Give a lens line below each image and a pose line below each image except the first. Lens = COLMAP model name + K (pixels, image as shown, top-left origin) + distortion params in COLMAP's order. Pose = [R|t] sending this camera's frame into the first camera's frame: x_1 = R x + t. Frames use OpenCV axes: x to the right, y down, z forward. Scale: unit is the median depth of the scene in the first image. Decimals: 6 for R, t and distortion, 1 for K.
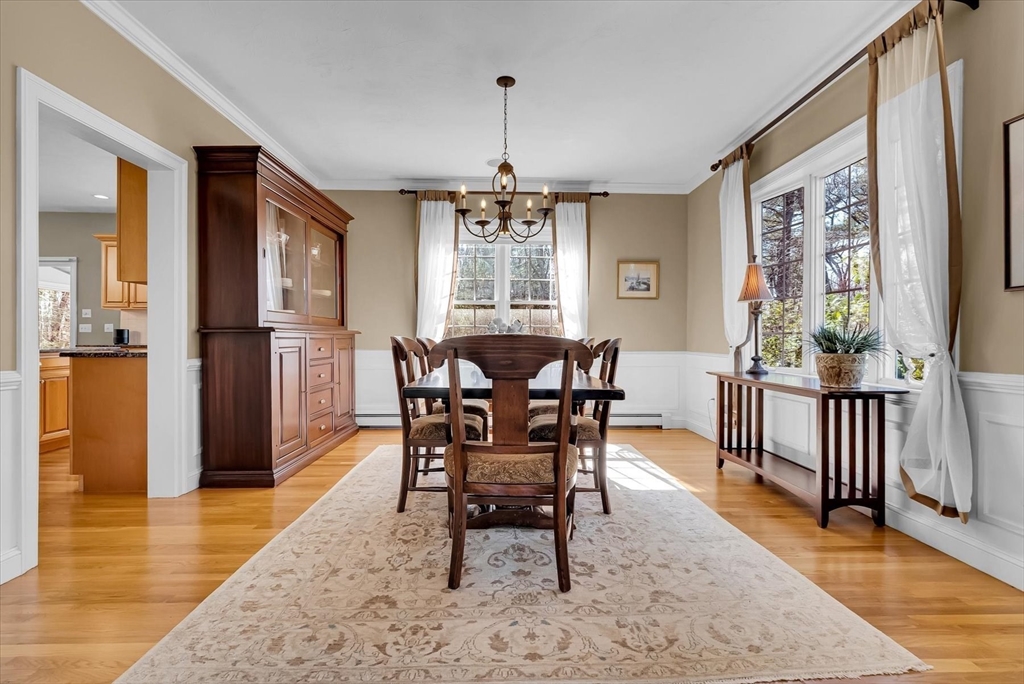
lens RADIAL K [[453.5, 0, 501.9], [0, 453.5, 338.5], [0, 0, 1]] dist [-0.003065, 0.001120]
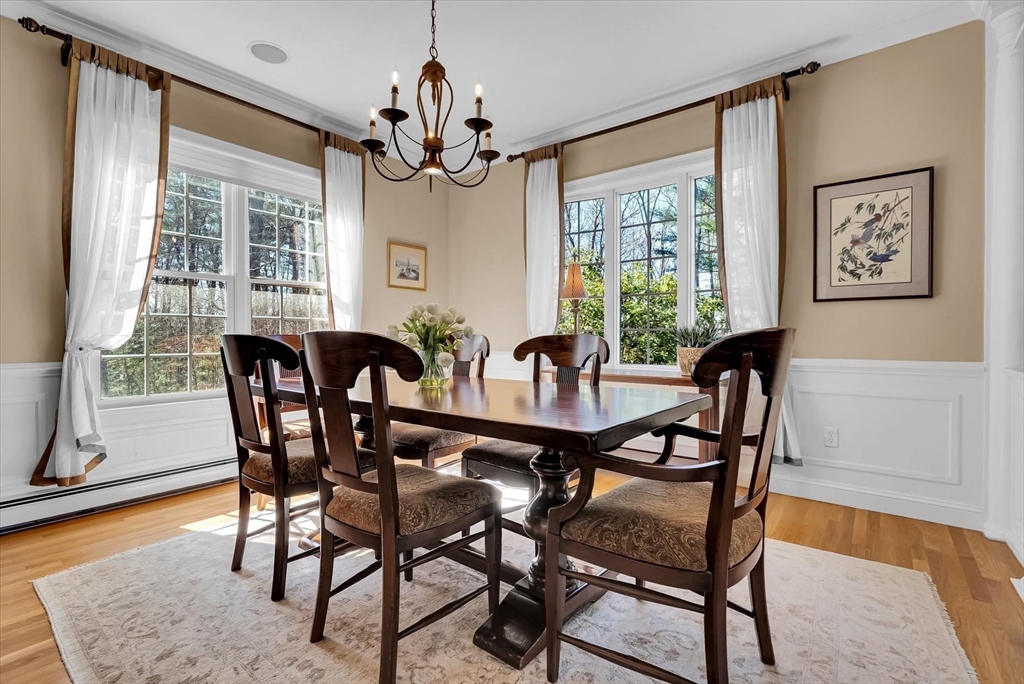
lens RADIAL K [[473.7, 0, 501.3], [0, 473.7, 343.5], [0, 0, 1]] dist [-0.003412, -0.000718]
pose [[0.643897, -0.018742, 0.764882, -0.420165], [0.004280, 0.999773, 0.020895, -0.003724], [-0.765100, -0.010181, 0.643831, 0.461433]]
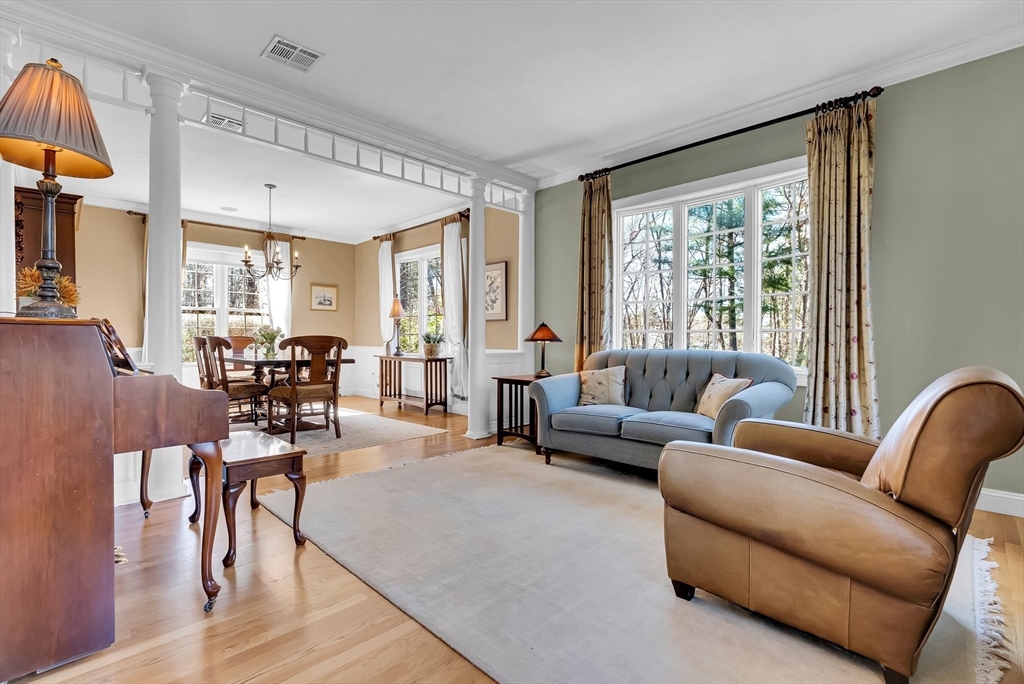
lens RADIAL K [[473.7, 0, 504.8], [0, 473.7, 345.2], [0, 0, 1]] dist [-0.003412, -0.000718]
pose [[0.718606, -0.013197, 0.695292, -0.558159], [0.001241, 0.999843, 0.017695, -0.001056], [-0.695416, -0.011853, 0.718510, -0.830915]]
